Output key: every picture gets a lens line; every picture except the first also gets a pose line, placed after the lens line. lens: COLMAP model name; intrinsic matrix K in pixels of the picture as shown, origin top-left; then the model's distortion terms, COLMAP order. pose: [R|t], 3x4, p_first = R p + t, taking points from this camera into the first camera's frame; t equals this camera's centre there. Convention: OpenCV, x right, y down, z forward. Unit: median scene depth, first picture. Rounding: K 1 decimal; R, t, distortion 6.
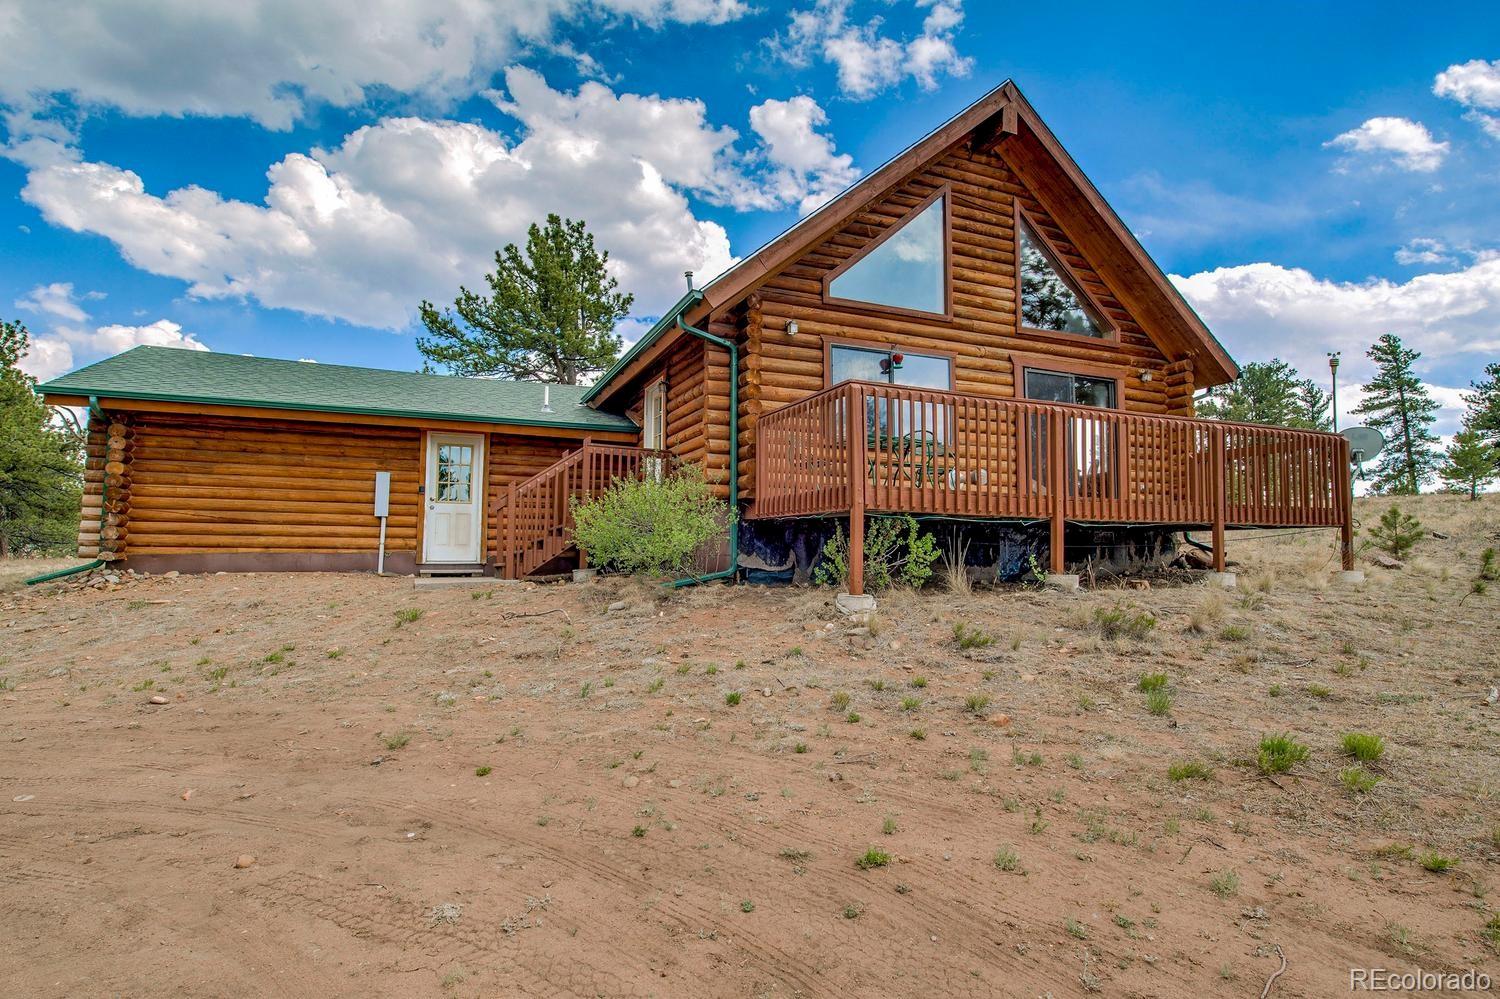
lens RADIAL K [[773.4, 0, 750.6], [0, 773.4, 485.0], [0, 0, 1]] dist [0.037941, -0.000059]
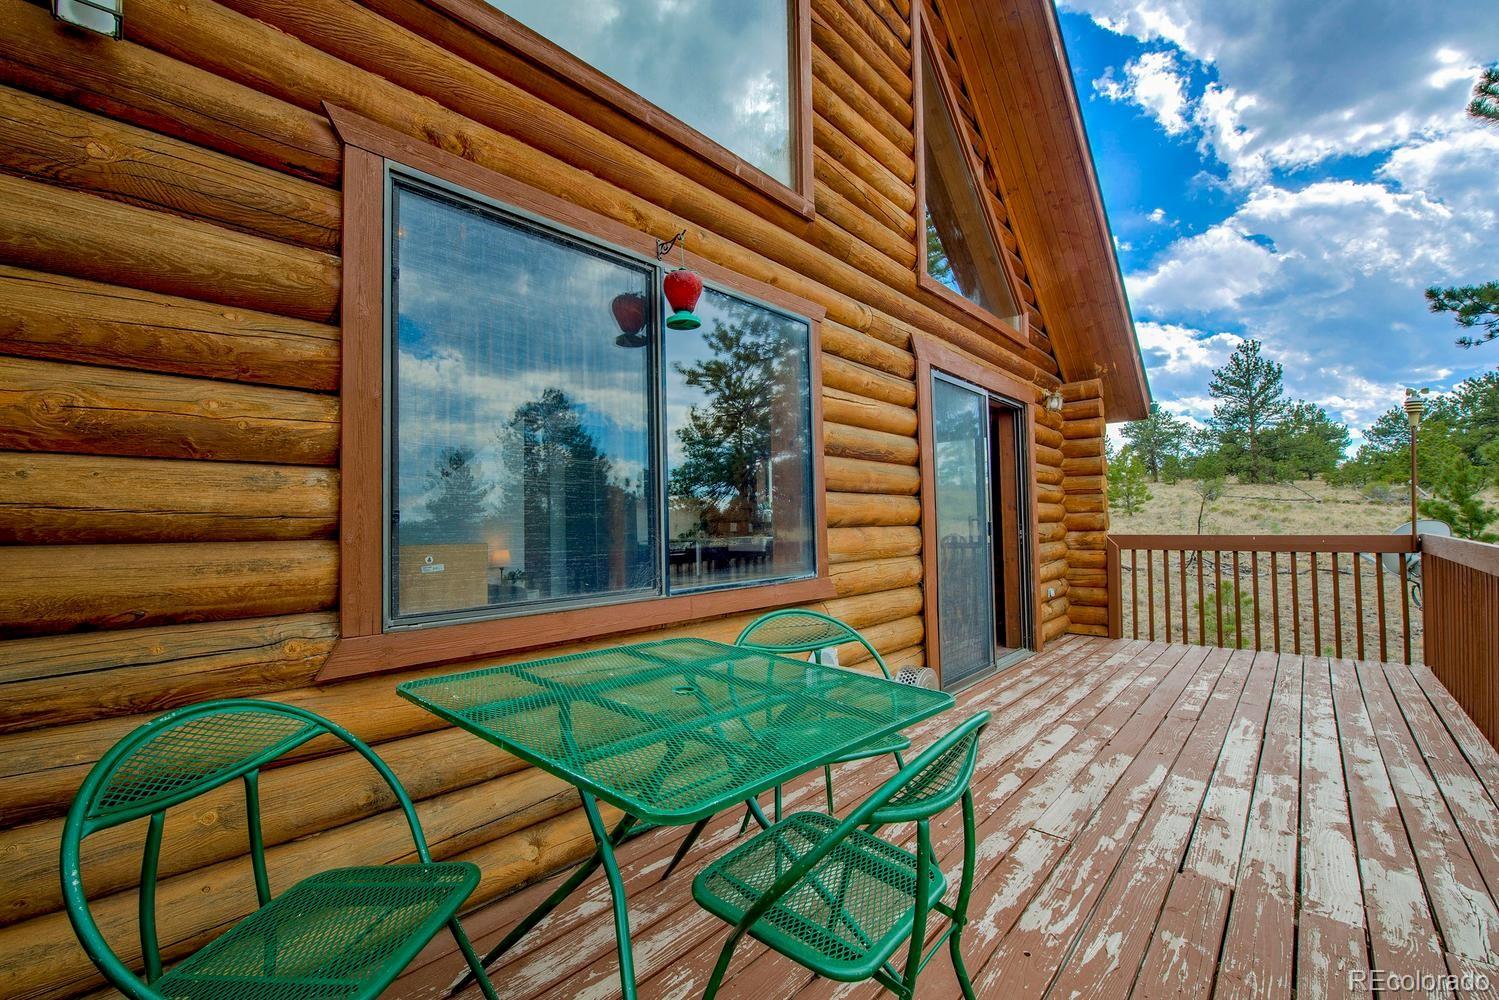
lens RADIAL K [[613.9, 0, 744.7], [0, 613.9, 503.9], [0, 0, 1]] dist [-0.018169, 0.000065]
pose [[0.912576, -0.012829, 0.408707, 0.116389], [-0.018653, 0.997161, 0.072950, -0.101282], [-0.408483, -0.074196, 0.909746, 0.750944]]
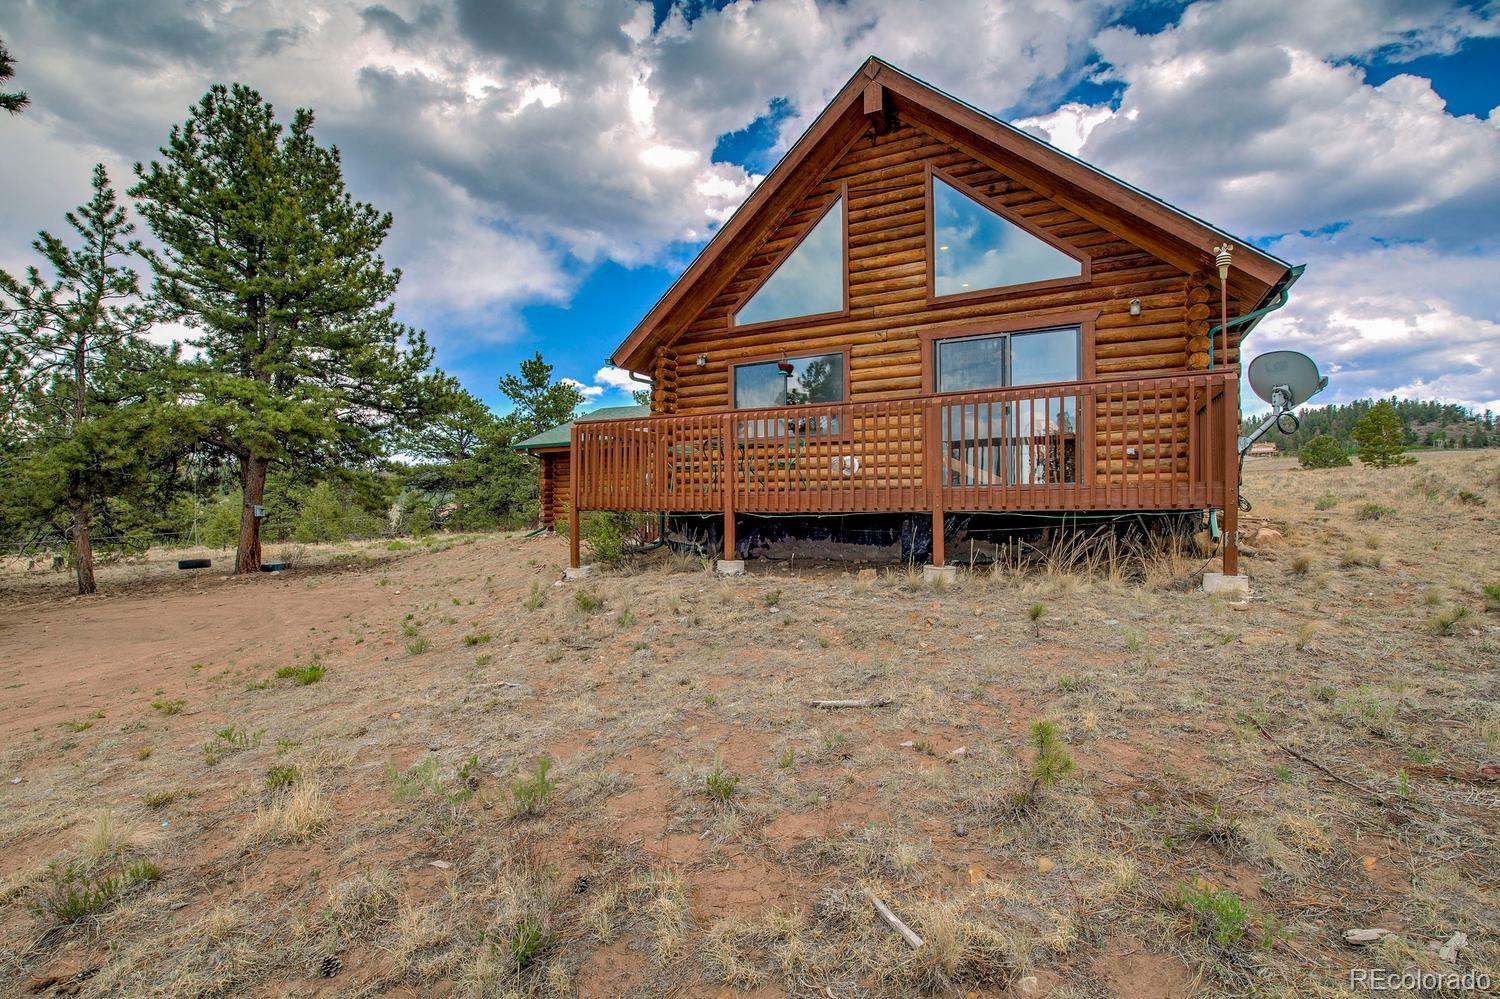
lens RADIAL K [[664.2, 0, 744.1], [0, 664.2, 499.5], [0, 0, 1]] dist [-0.013194, -0.000180]
pose [[0.609063, -0.010768, -0.793049, 0.889691], [0.083340, 0.995241, 0.050492, -0.018277], [0.788731, -0.096846, 0.607062, 0.316177]]
